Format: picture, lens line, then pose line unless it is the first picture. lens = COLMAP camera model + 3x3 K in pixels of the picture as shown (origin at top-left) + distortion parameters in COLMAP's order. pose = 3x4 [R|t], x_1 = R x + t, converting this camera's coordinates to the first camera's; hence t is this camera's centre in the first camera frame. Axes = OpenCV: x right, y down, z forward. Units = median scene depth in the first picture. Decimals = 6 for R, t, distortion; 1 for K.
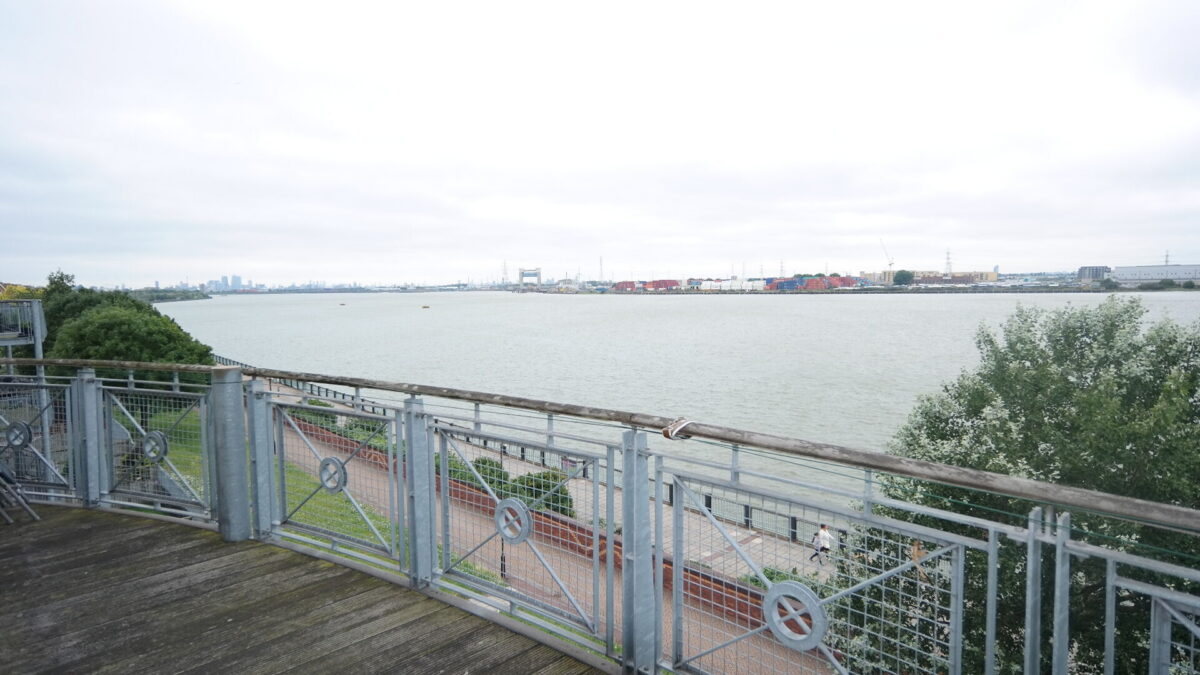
lens RADIAL K [[649.8, 0, 600.4], [0, 649.8, 337.7], [0, 0, 1]] dist [-0.010068, 0.012415]
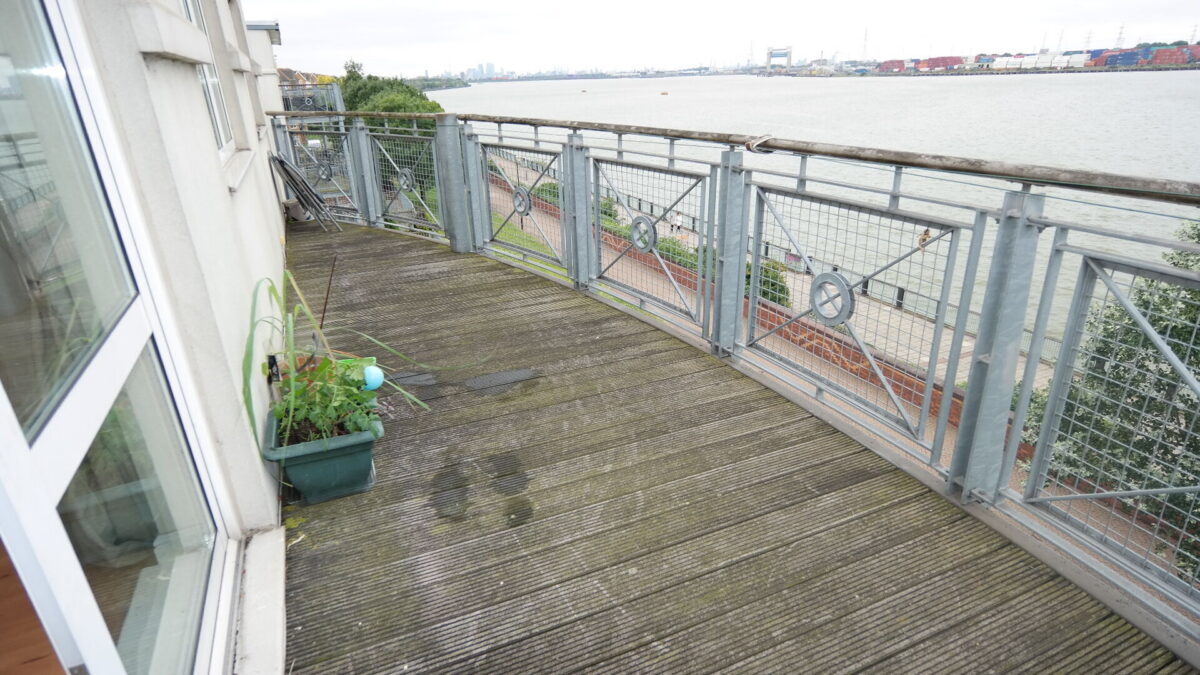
lens RADIAL K [[649.8, 0, 598.3], [0, 649.8, 336.9], [0, 0, 1]] dist [-0.010068, 0.012415]
pose [[0.936075, 0.114945, -0.332493, 0.162930], [-0.007587, 0.951493, 0.307576, 0.068880], [0.351719, -0.285392, 0.891541, -0.133357]]
